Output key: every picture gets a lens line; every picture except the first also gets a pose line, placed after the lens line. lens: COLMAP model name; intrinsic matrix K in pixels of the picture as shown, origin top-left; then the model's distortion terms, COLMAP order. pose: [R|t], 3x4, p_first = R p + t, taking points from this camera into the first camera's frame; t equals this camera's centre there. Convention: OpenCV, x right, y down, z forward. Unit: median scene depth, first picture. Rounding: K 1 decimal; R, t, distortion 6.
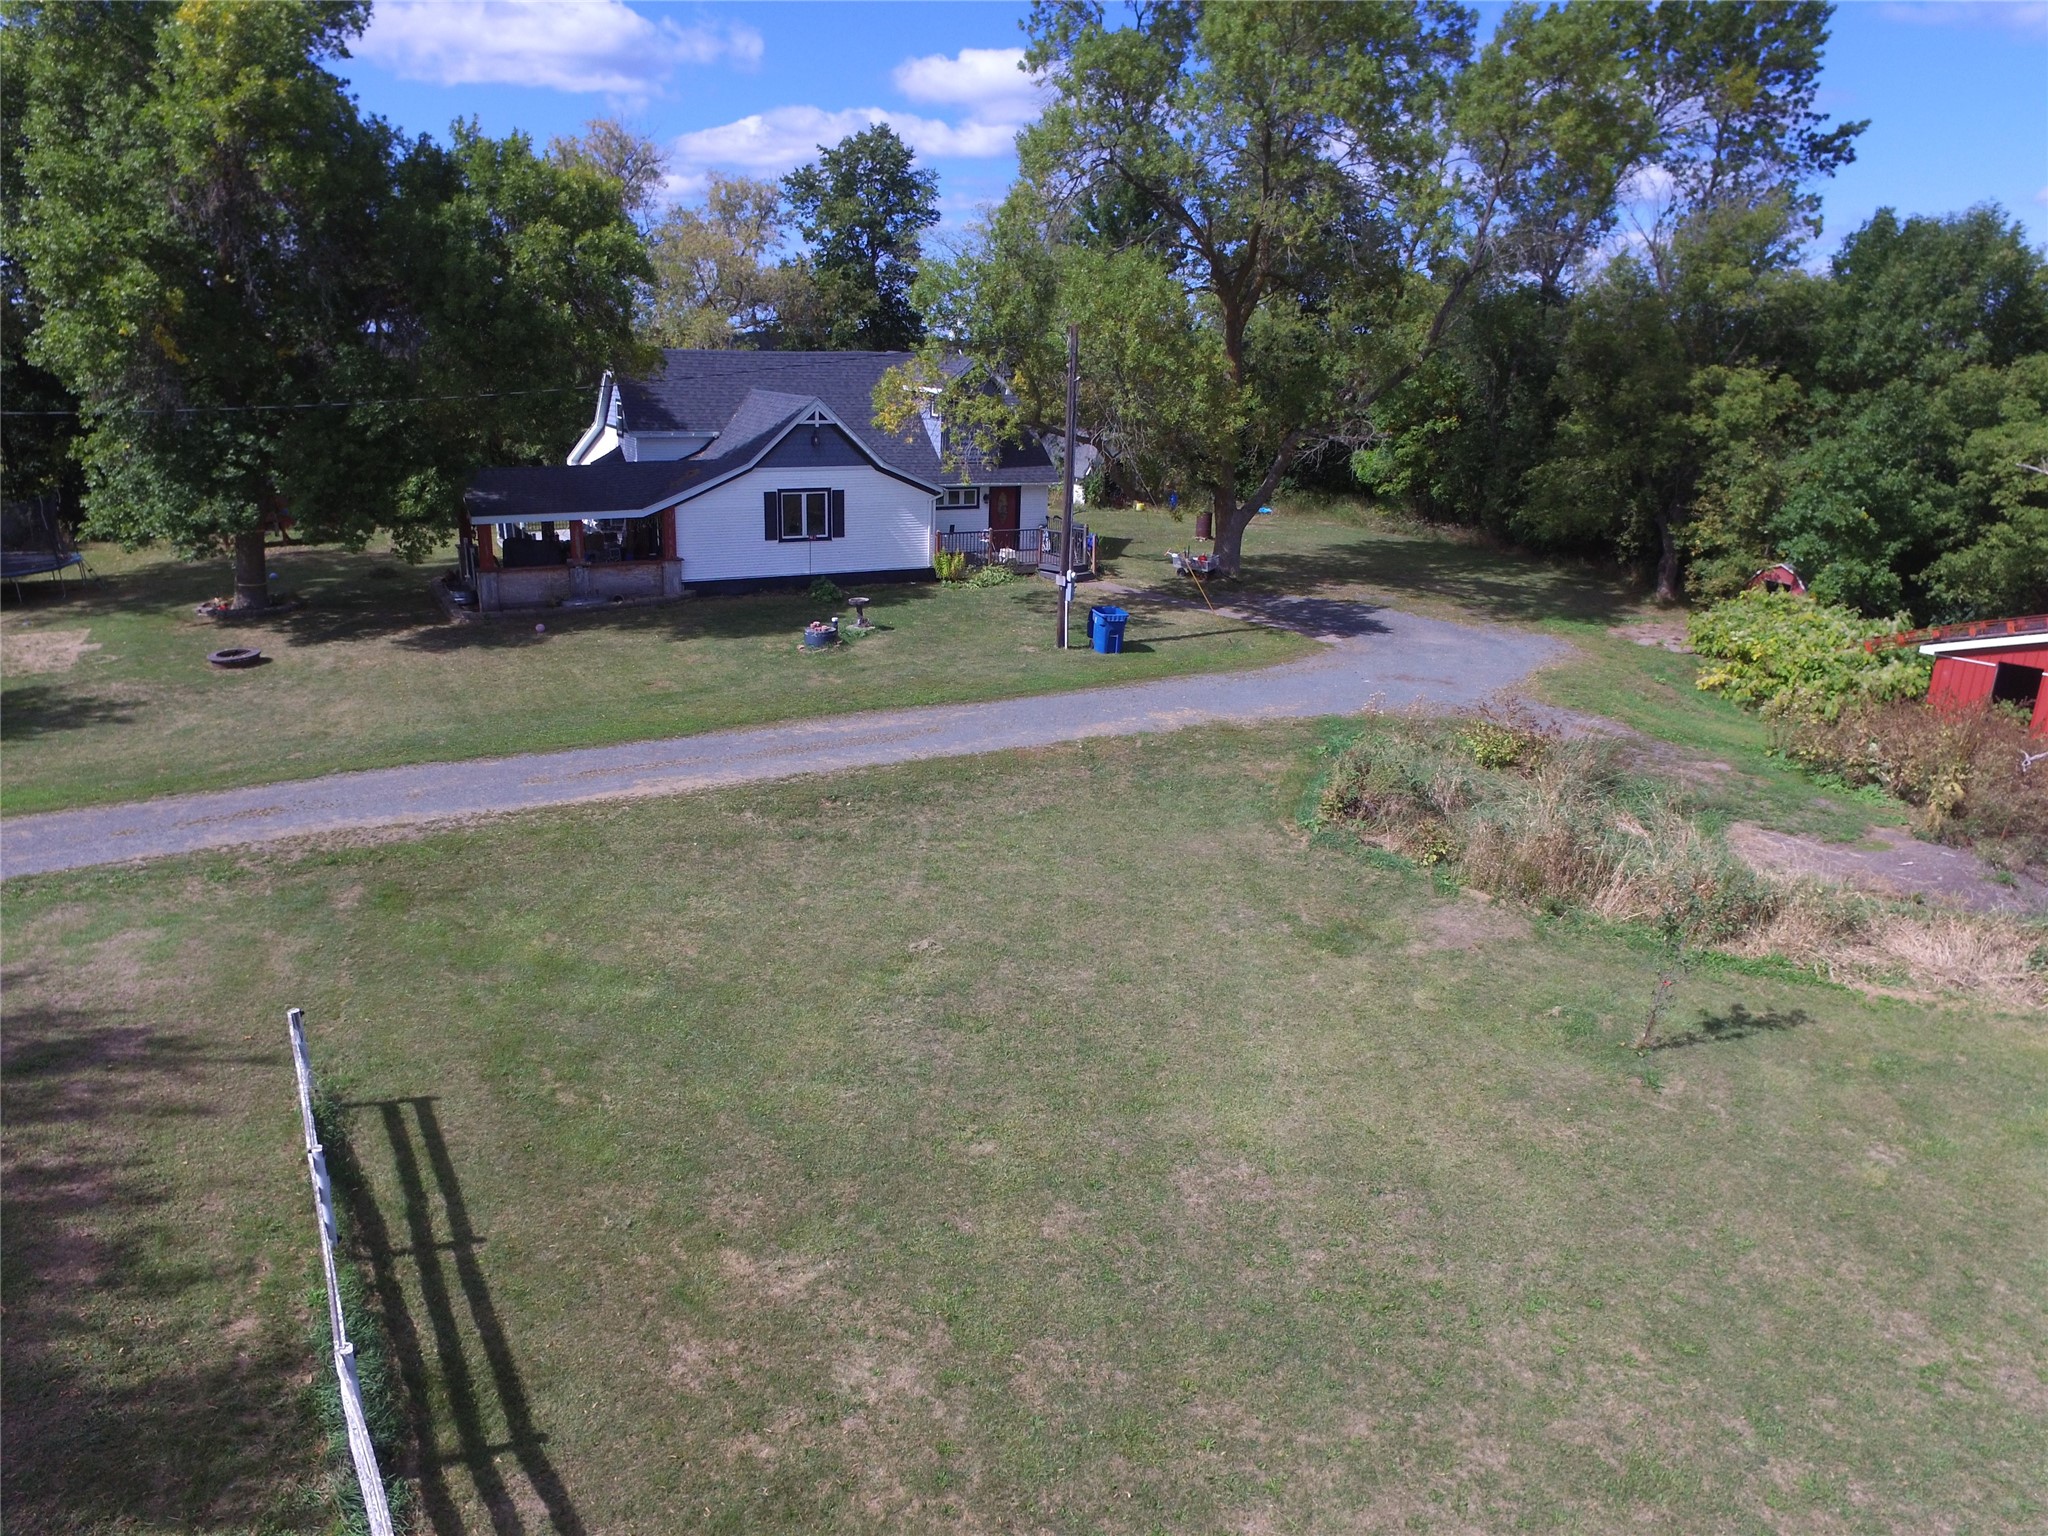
lens RADIAL K [[1384.8, 0, 1018.4], [0, 1384.8, 794.6], [0, 0, 1]] dist [-0.121516, 0.090334]
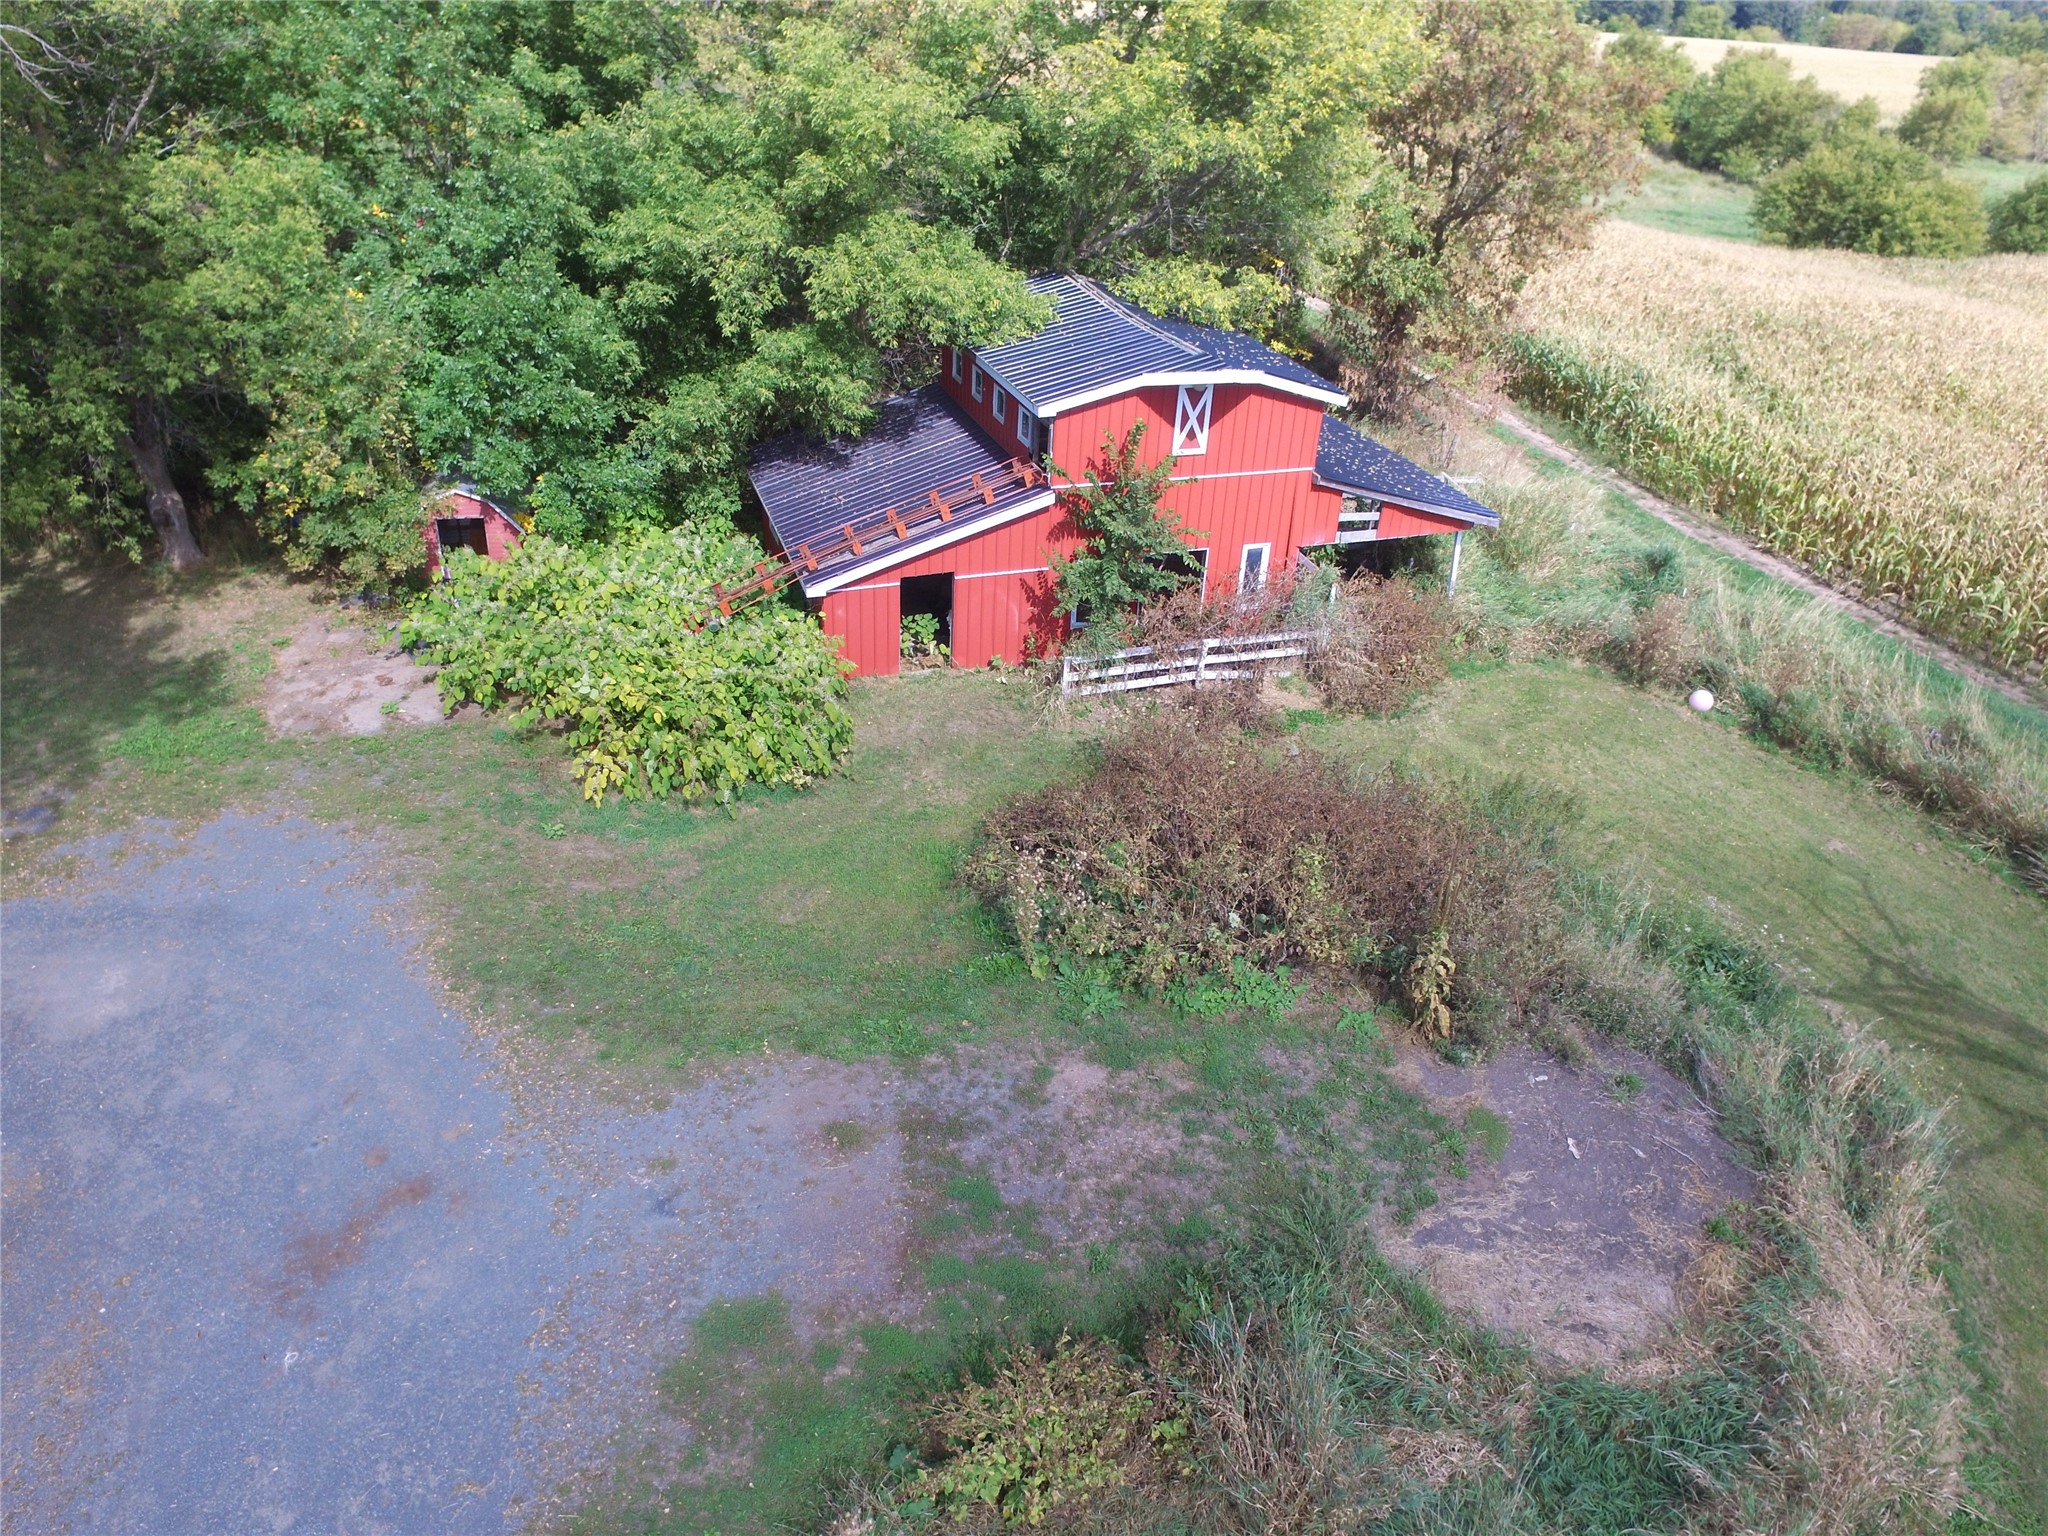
lens RADIAL K [[1364.2, 0, 1037.4], [0, 1364.2, 766.9], [0, 0, 1]] dist [-0.127343, 0.088108]
pose [[0.270216, -0.512574, 0.815016, 0.105668], [0.268270, 0.853066, 0.447560, -0.296961], [-0.924670, 0.097706, 0.368021, 0.628721]]
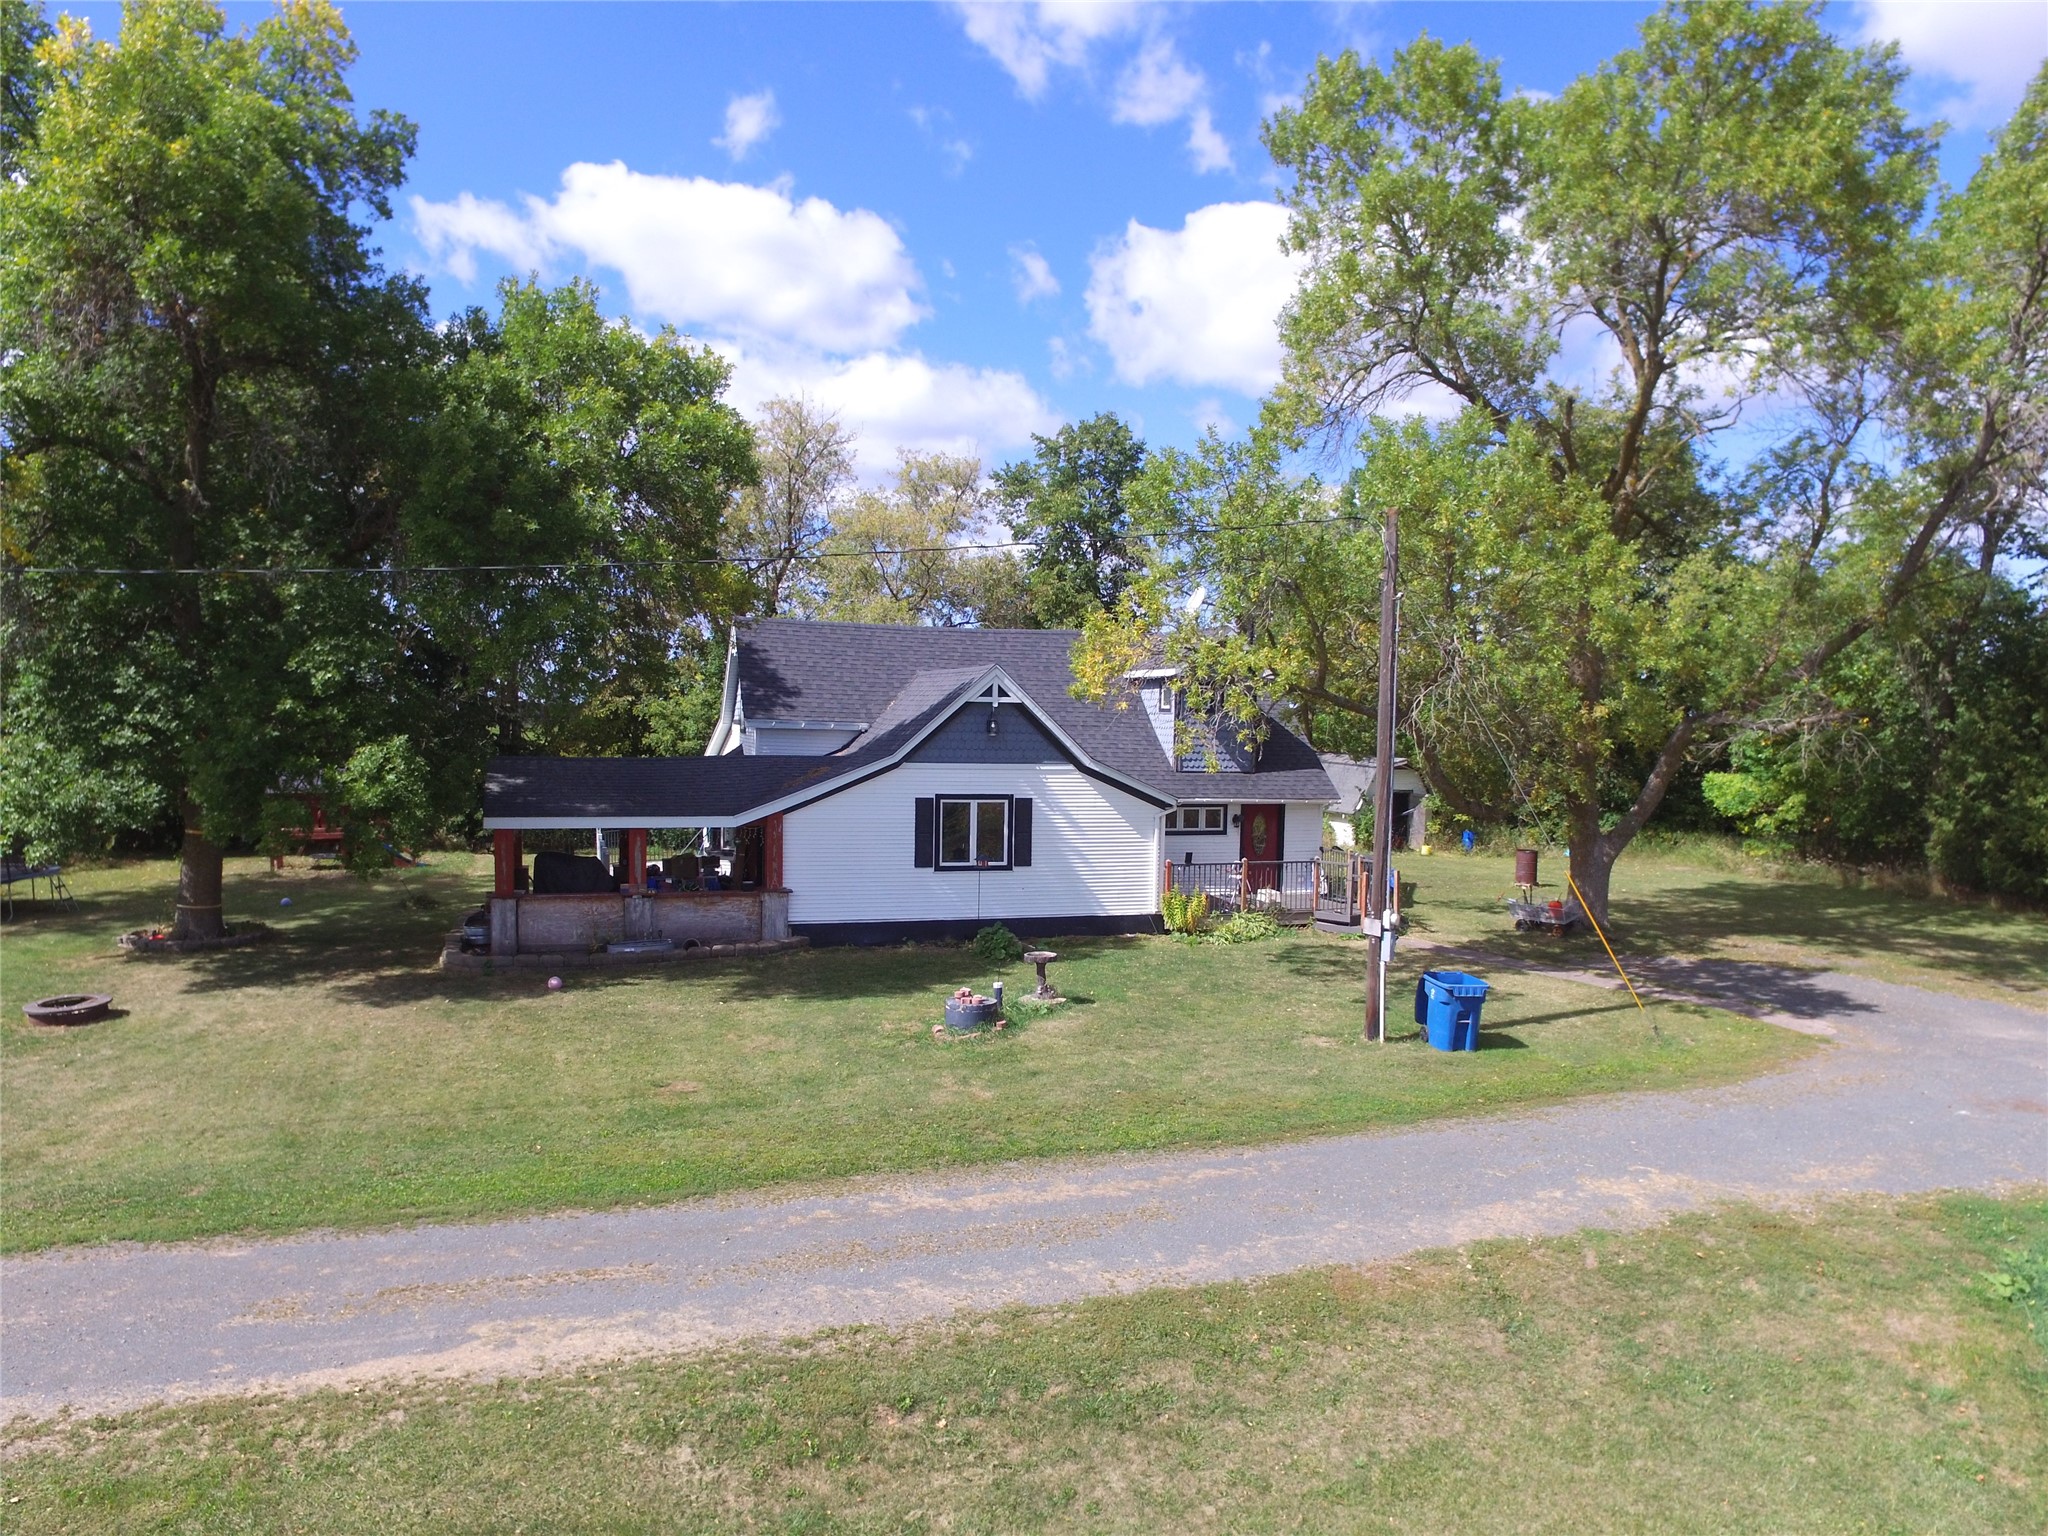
lens RADIAL K [[1378.6, 0, 1011.7], [0, 1378.6, 798.4], [0, 0, 1]] dist [-0.113753, 0.073566]
pose [[0.985517, -0.001798, -0.169569, -0.022673], [-0.042678, 0.965129, -0.258272, -0.048803], [0.164121, 0.261769, 0.951074, 0.392407]]
